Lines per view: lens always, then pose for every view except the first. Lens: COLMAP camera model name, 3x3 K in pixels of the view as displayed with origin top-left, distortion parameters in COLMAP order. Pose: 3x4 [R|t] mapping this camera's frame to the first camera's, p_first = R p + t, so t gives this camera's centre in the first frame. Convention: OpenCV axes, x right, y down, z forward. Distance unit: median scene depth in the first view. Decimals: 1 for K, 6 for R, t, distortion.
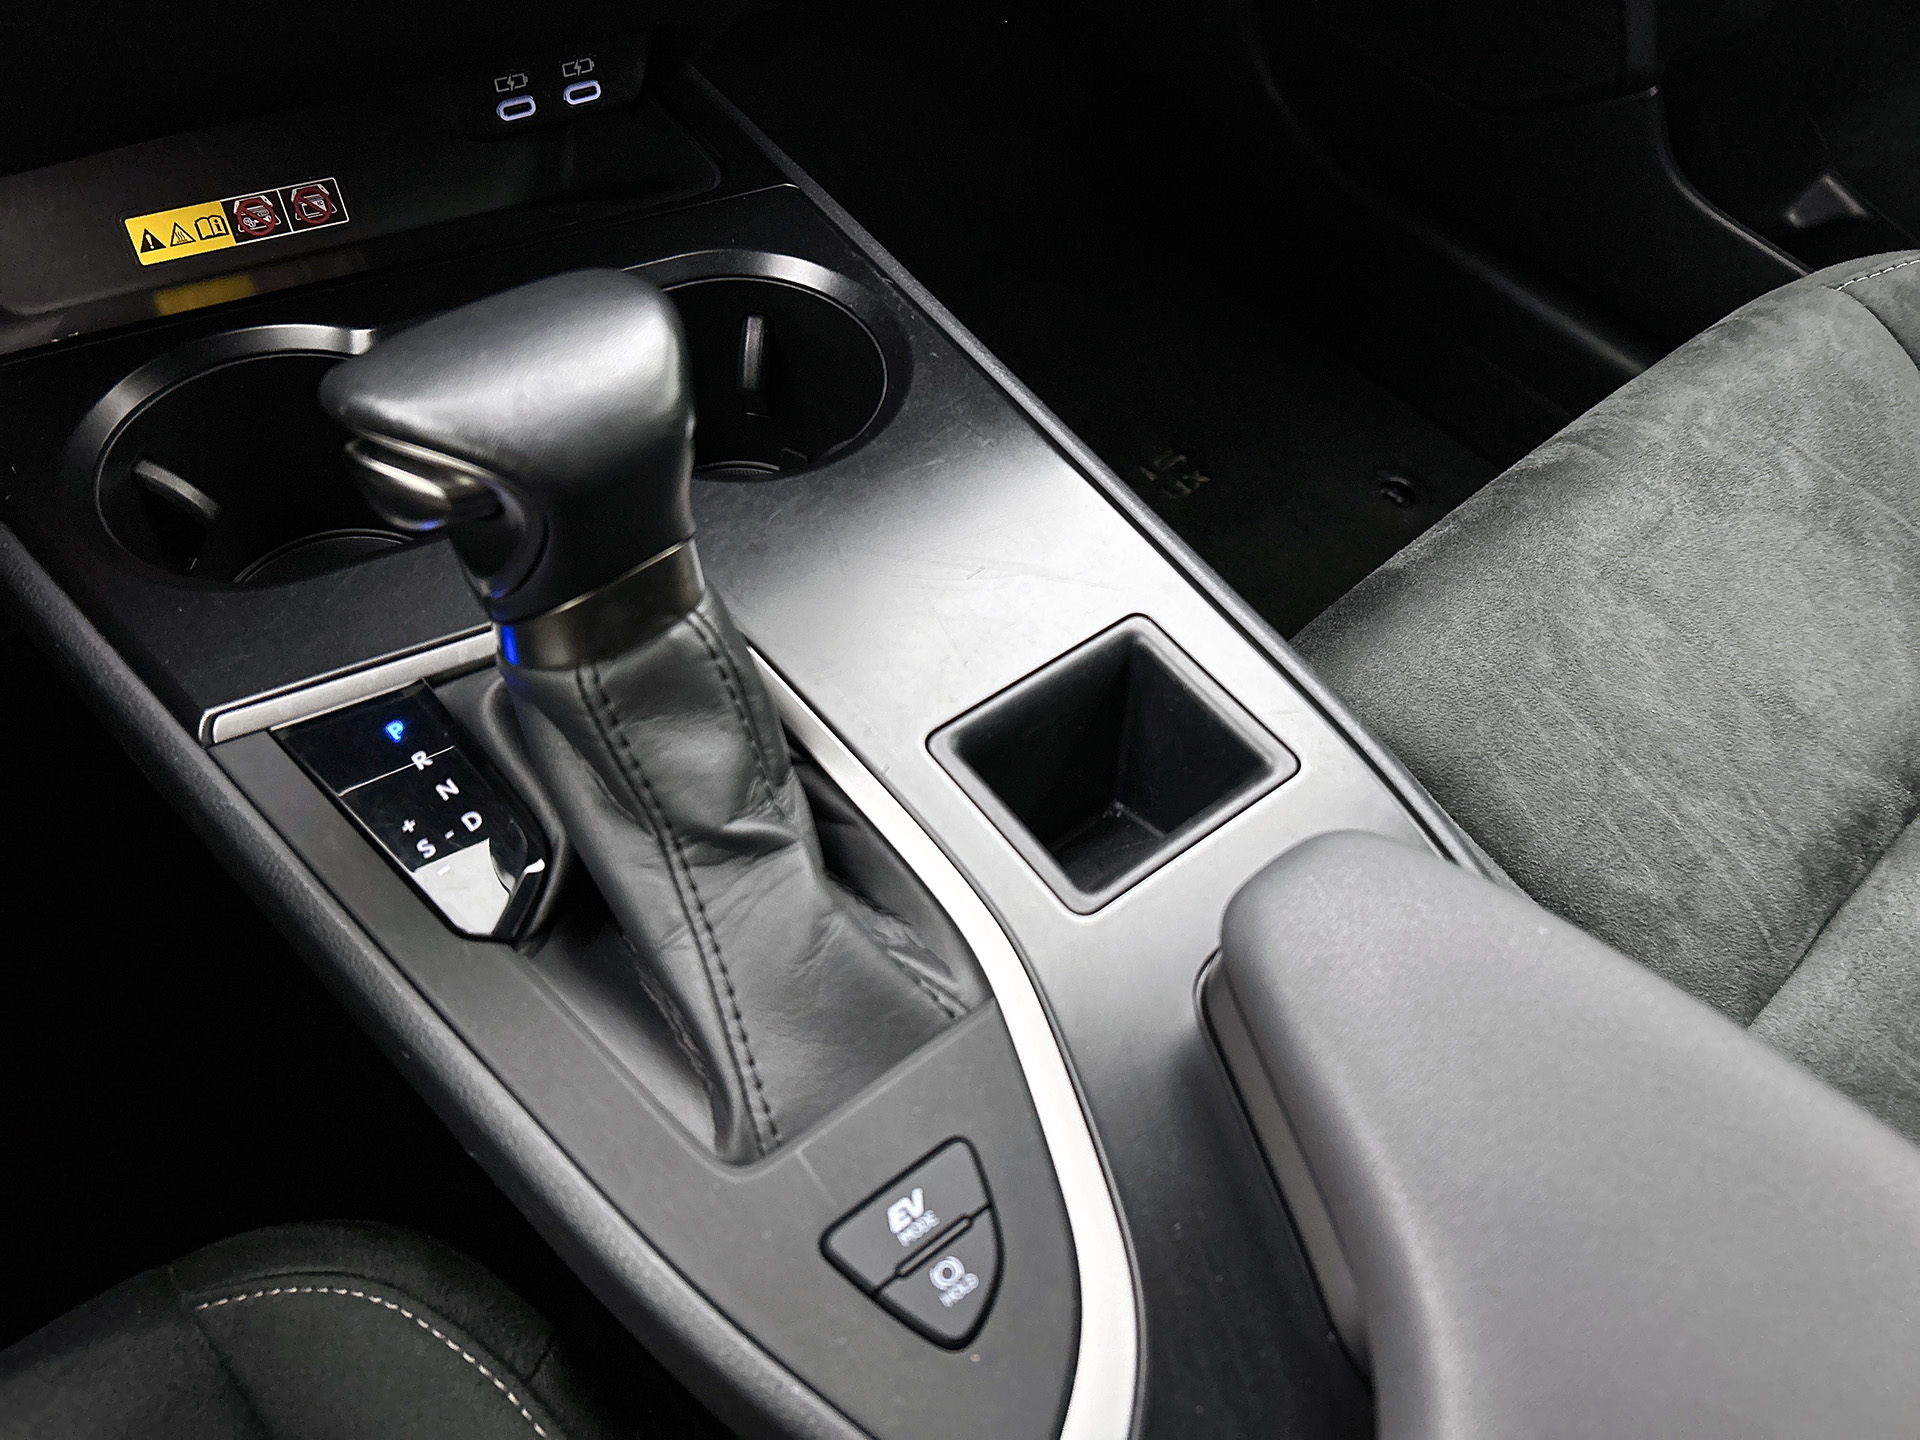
lens RADIAL K [[1429.5, 0, 949.4], [0, 1429.5, 700.2], [0, 0, 1]] dist [0.048942, -0.060405]
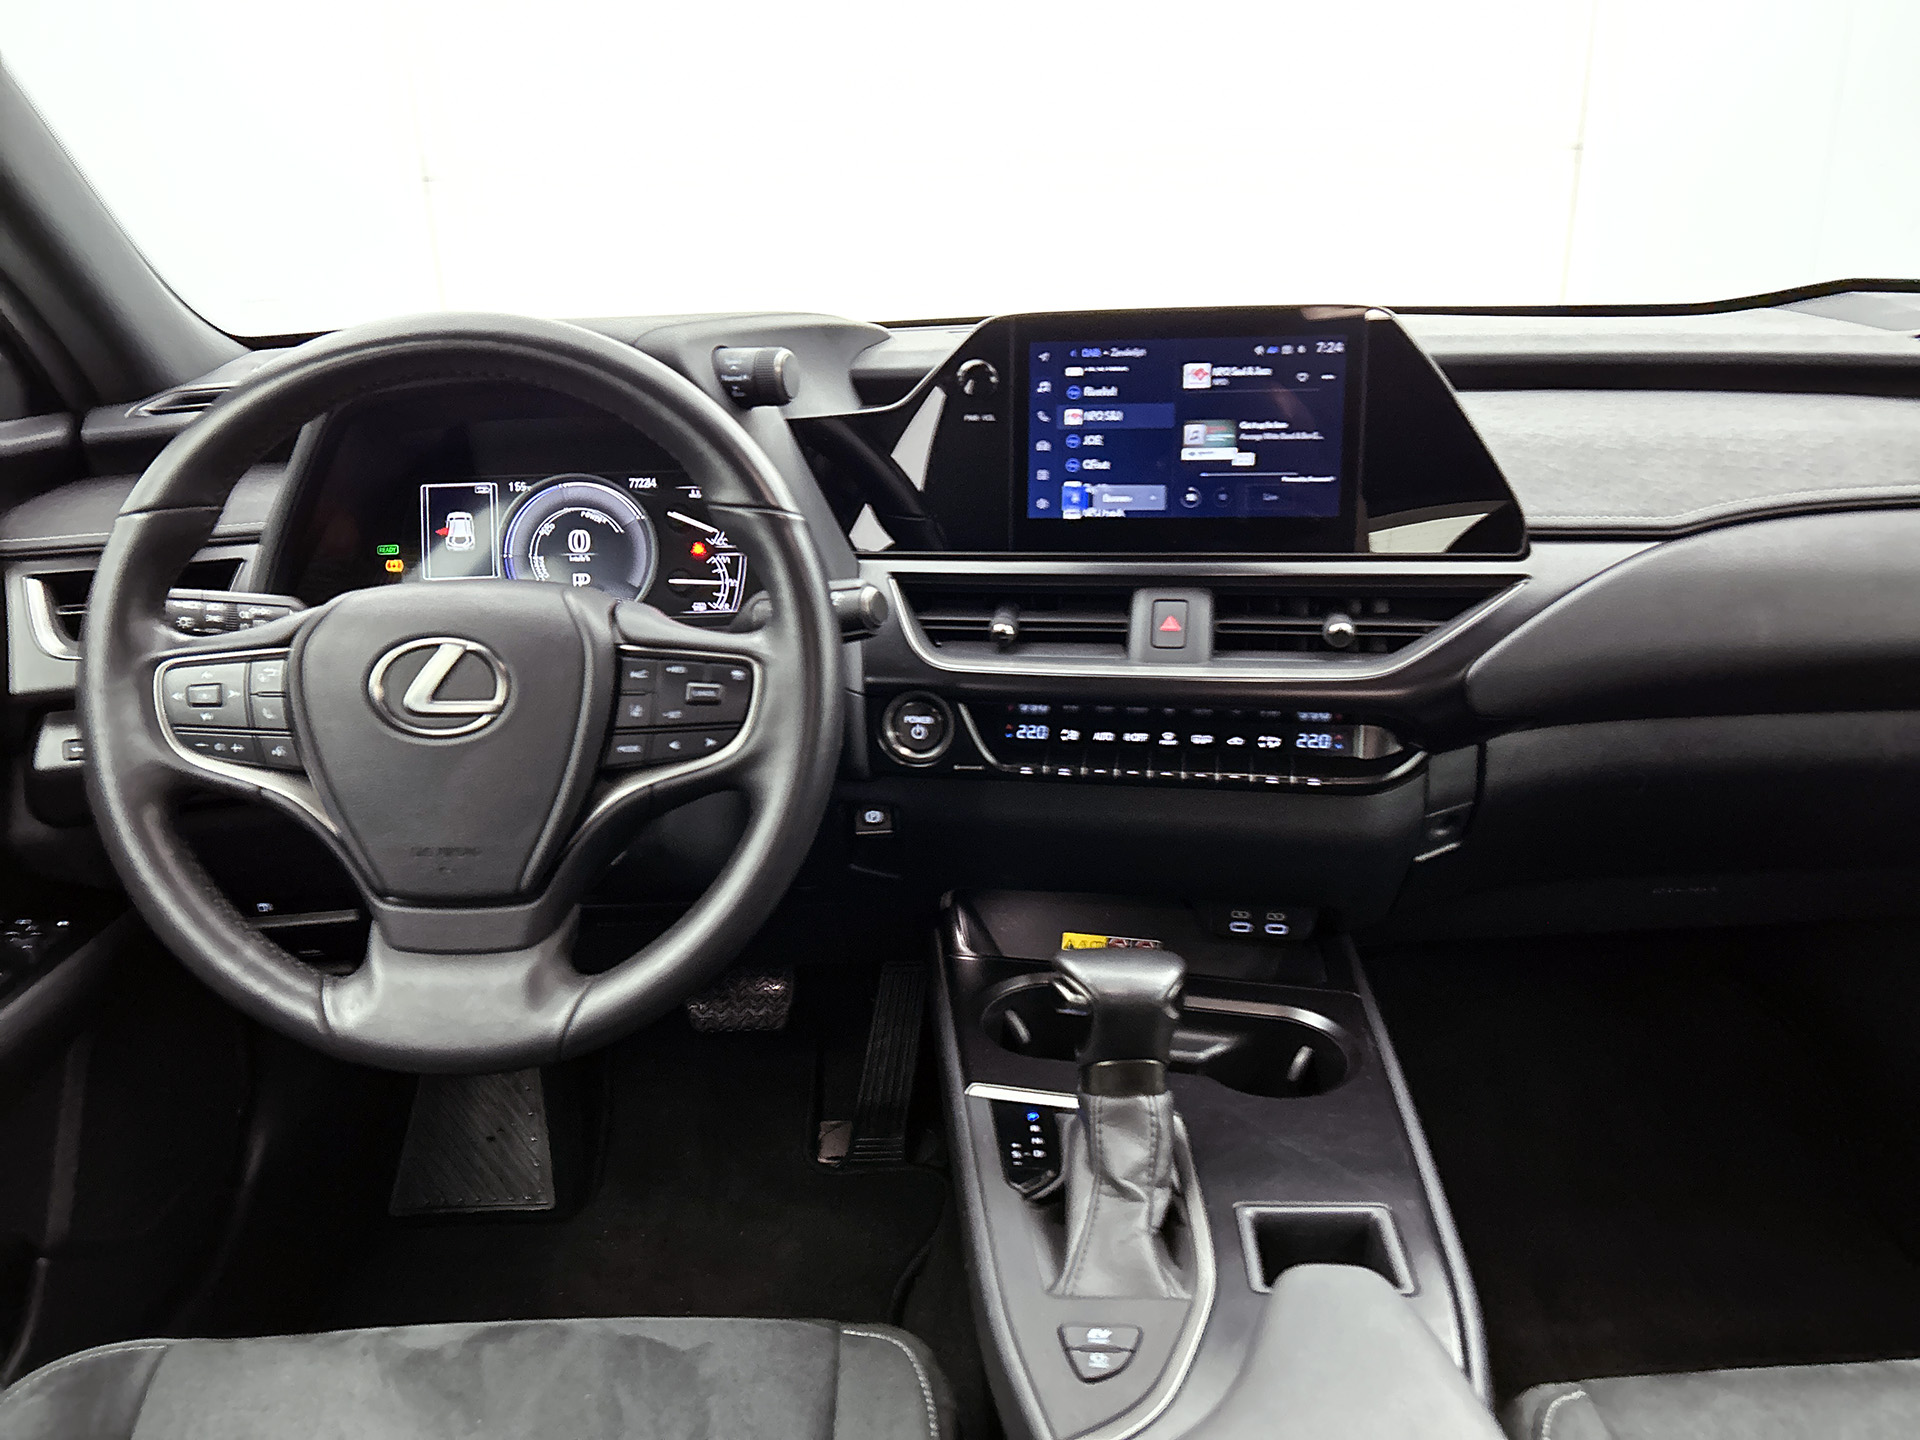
lens RADIAL K [[1429.5, 0, 958.8], [0, 1429.5, 747.1], [0, 0, 1]] dist [0.048942, -0.060405]
pose [[0.750087, 0.133981, -0.647626, 0.968429], [-0.477197, 0.787643, -0.389746, 0.526476], [0.457879, 0.601388, 0.654736, -0.944119]]
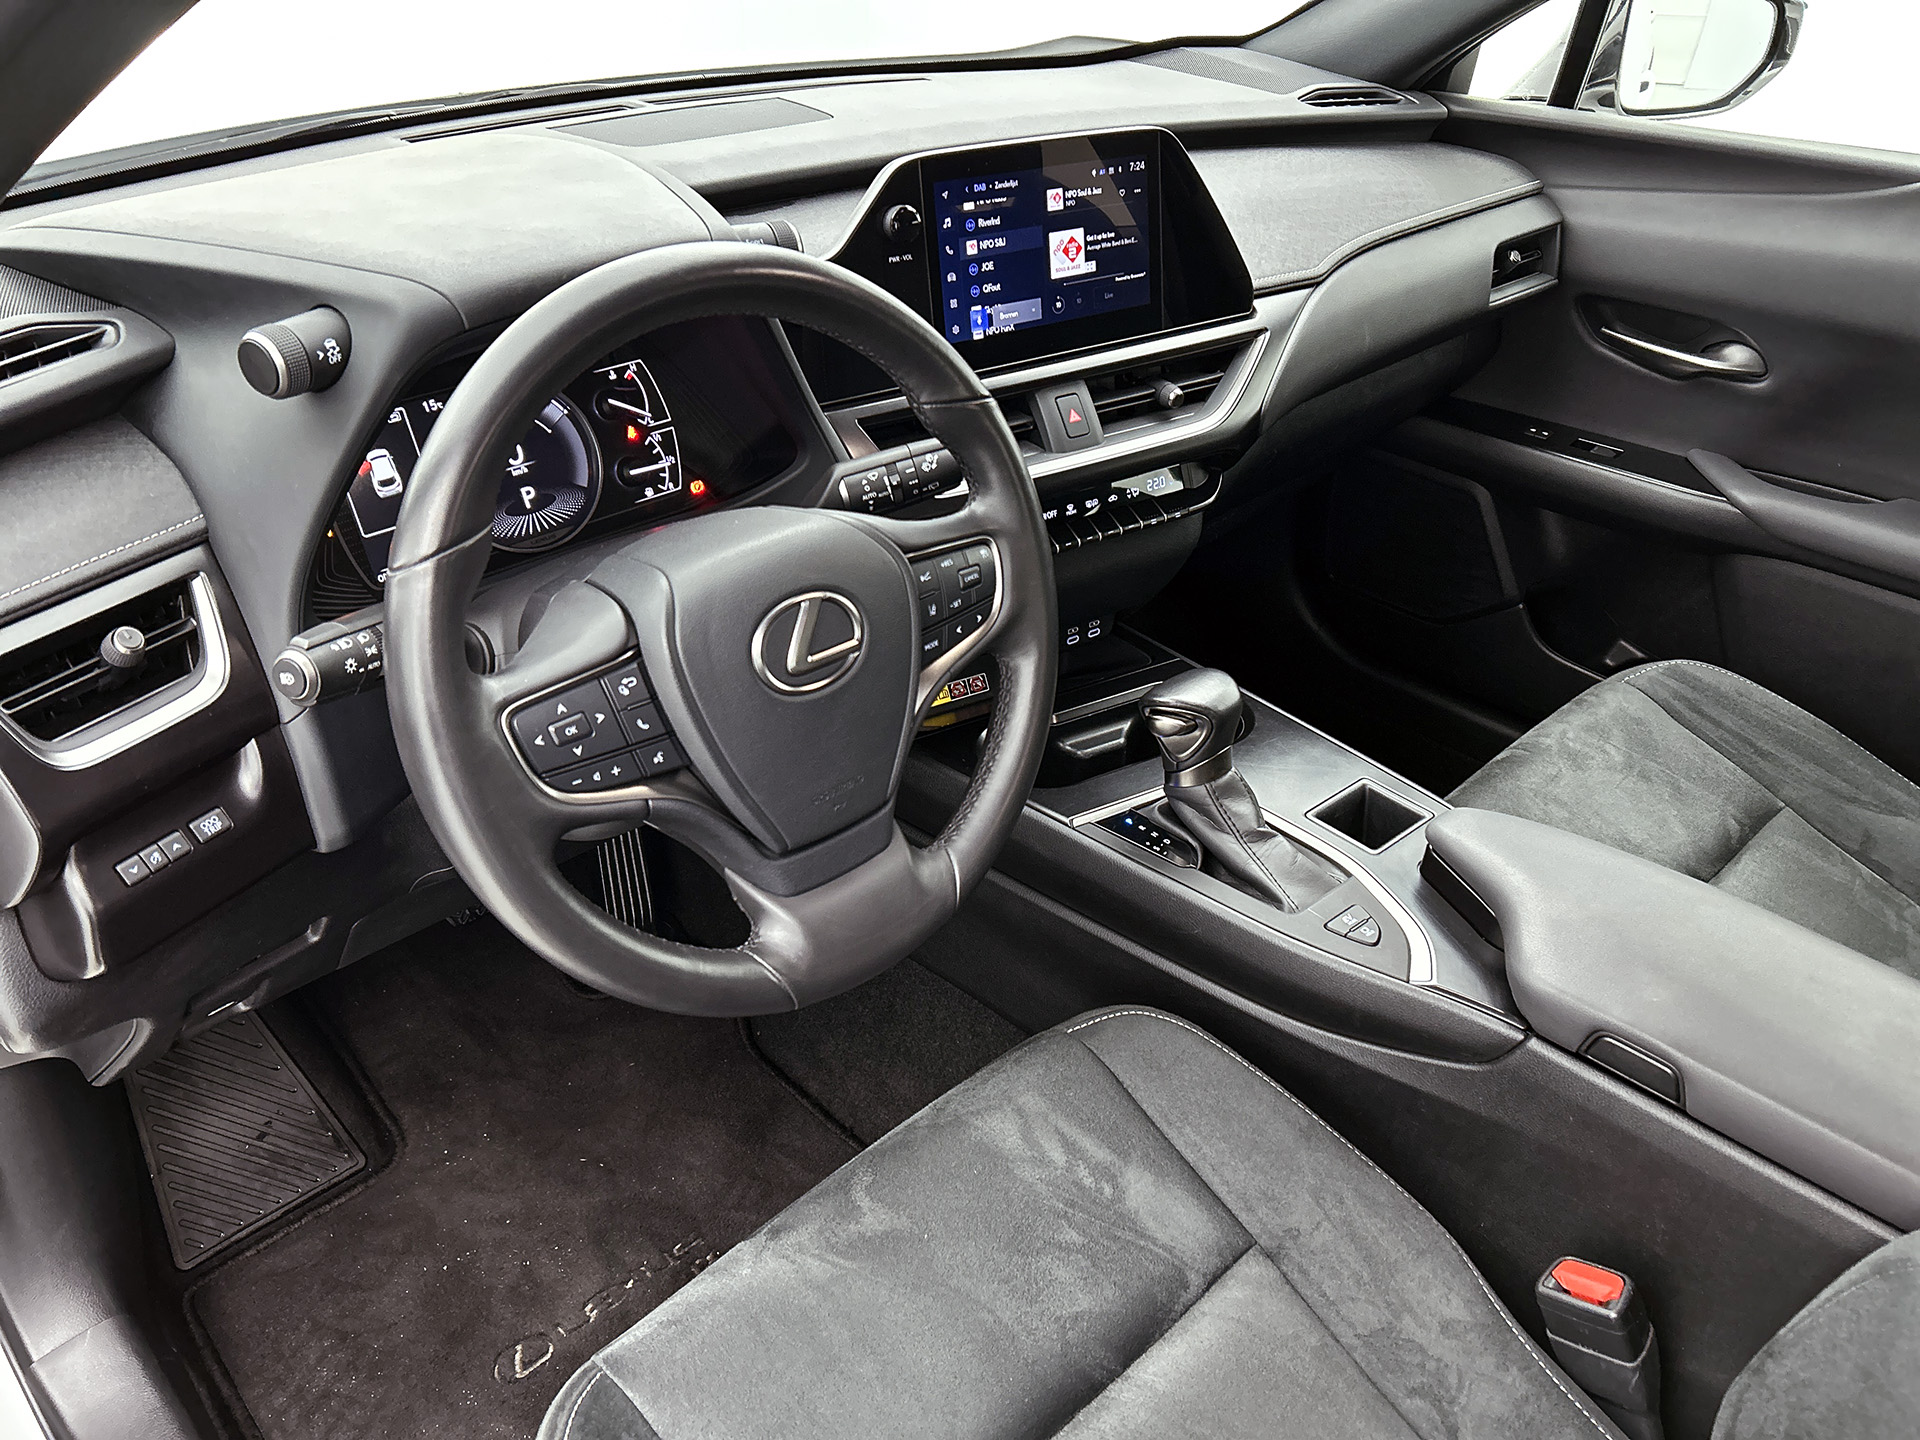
lens RADIAL K [[1429.5, 0, 959.2], [0, 1429.5, 739.2], [0, 0, 1]] dist [0.048942, -0.060405]
pose [[0.996800, -0.075539, 0.026130, -0.834523], [0.079917, 0.935796, -0.343365, 0.885188], [0.001485, 0.344355, 0.938838, -1.918641]]
